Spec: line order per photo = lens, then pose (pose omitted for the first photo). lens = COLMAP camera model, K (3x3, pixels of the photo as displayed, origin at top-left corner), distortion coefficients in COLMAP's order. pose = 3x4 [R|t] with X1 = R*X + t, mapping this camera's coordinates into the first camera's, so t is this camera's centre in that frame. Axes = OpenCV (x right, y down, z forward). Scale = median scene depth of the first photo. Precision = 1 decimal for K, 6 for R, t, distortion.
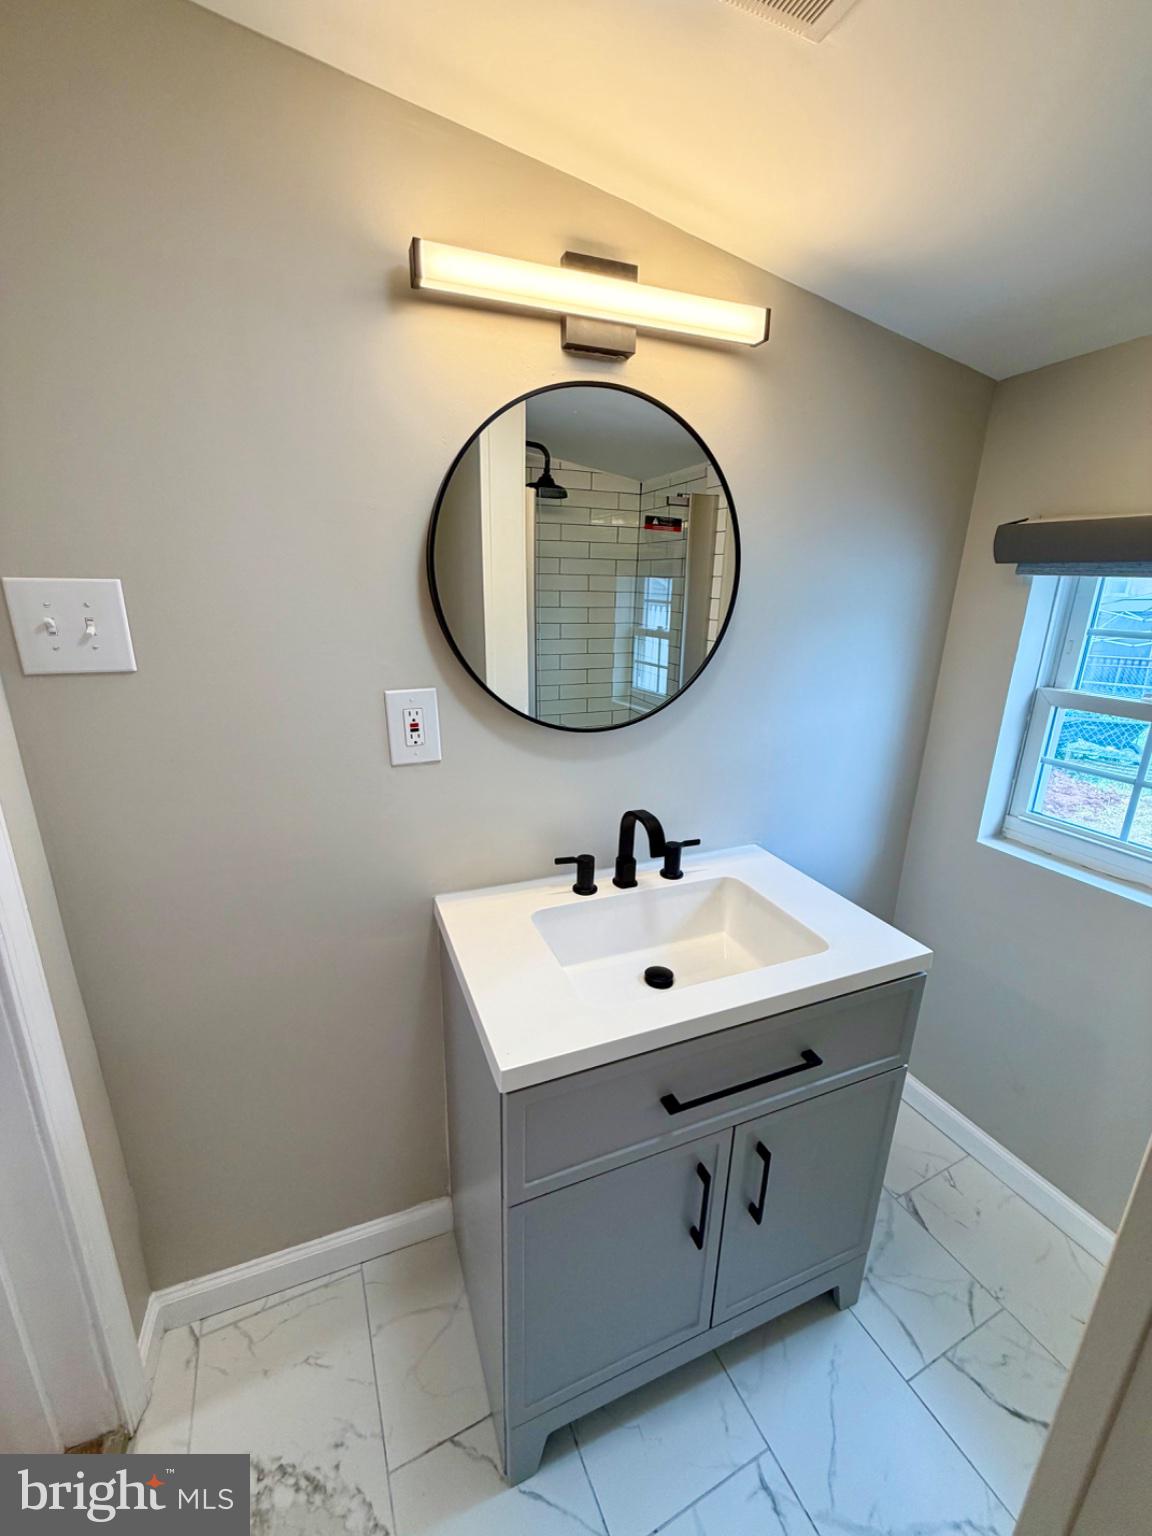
lens RADIAL K [[613.9, 0, 570.3], [0, 613.9, 767.3], [0, 0, 1]] dist [0.001128, -0.000031]
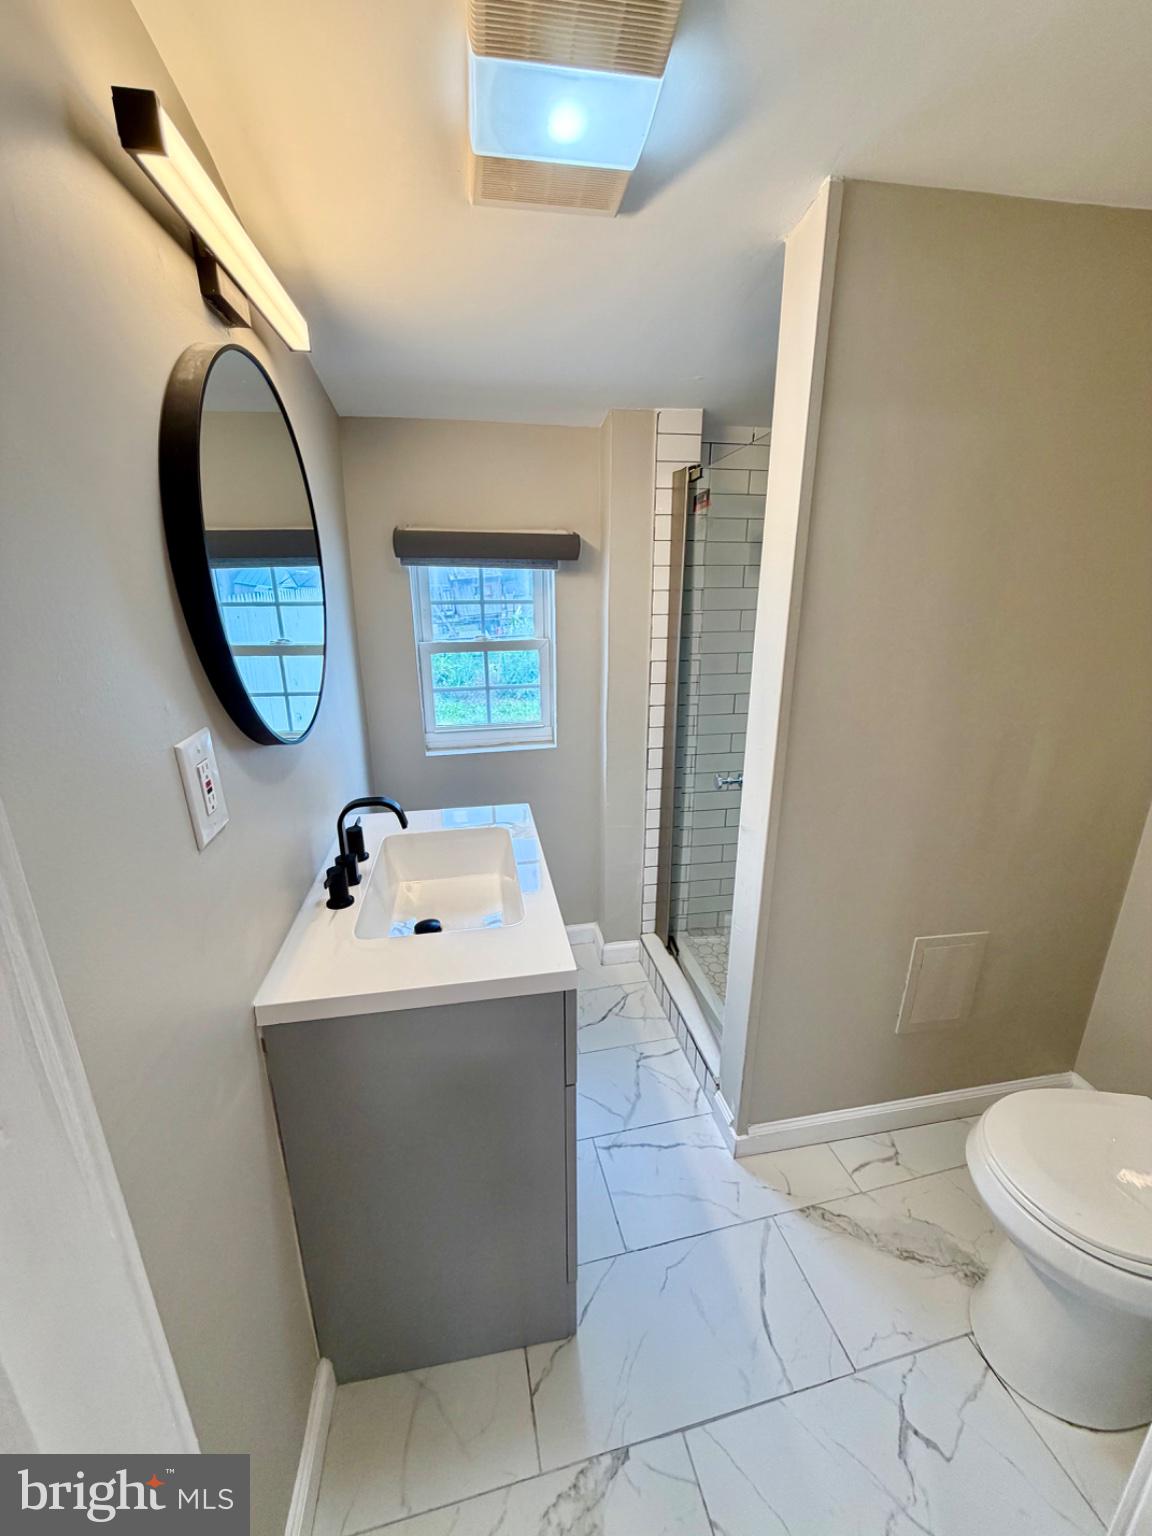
lens RADIAL K [[613.9, 0, 575.4], [0, 613.9, 767.1], [0, 0, 1]] dist [0.001128, -0.000031]
pose [[0.209456, -0.306386, 0.928577, -0.827655], [0.283921, 0.927785, 0.242082, -0.140391], [-0.935691, 0.212937, 0.281319, 0.403934]]
